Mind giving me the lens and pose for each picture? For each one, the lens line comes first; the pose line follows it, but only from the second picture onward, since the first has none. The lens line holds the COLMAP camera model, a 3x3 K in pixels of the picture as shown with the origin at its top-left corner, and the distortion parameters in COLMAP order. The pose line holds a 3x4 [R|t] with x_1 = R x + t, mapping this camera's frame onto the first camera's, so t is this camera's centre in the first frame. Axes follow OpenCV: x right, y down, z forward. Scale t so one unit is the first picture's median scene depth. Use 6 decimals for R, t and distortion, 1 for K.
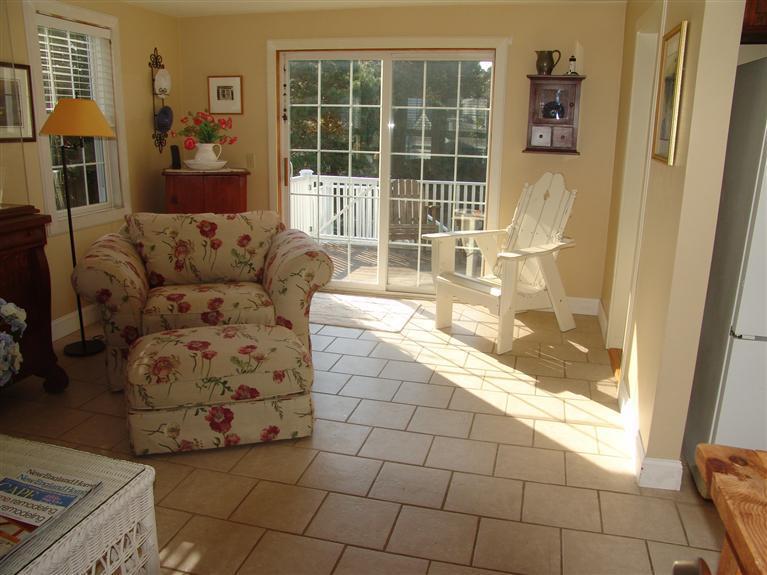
lens RADIAL K [[633.4, 0, 380.7], [0, 633.4, 289.0], [0, 0, 1]] dist [-0.075370, 0.030293]
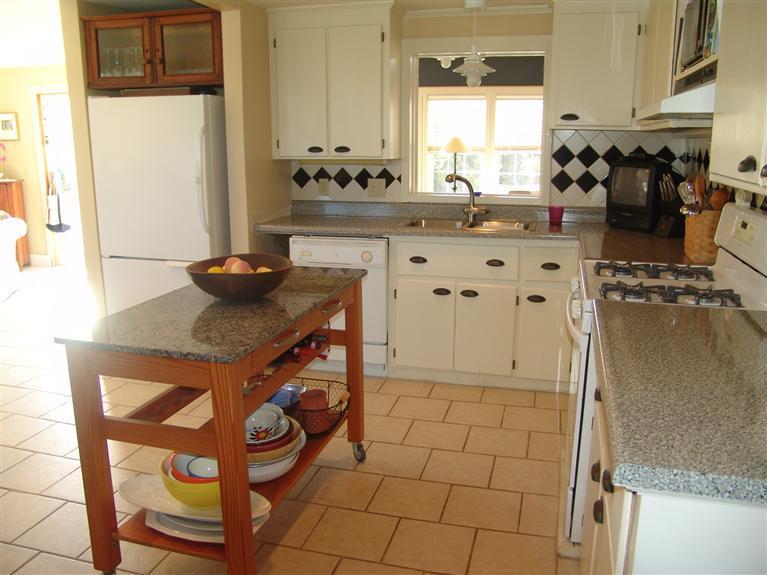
lens RADIAL K [[633.4, 0, 390.3], [0, 633.4, 290.9], [0, 0, 1]] dist [-0.075370, 0.030293]
pose [[0.999857, -0.010850, -0.012961, 0.650773], [0.010487, 0.999560, -0.027754, 0.107385], [0.013256, 0.027614, 0.999531, -0.363497]]
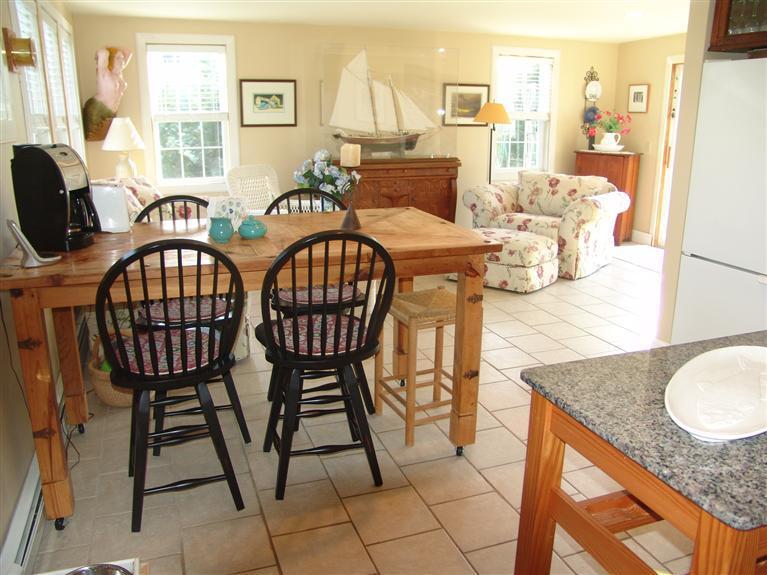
lens RADIAL K [[633.4, 0, 389.6], [0, 633.4, 287.0], [0, 0, 1]] dist [-0.075370, 0.030293]
pose [[0.579386, 0.204581, -0.788961, 0.624676], [-0.207690, 0.973090, 0.099806, 0.070516], [0.788148, 0.106033, 0.606284, -0.215914]]
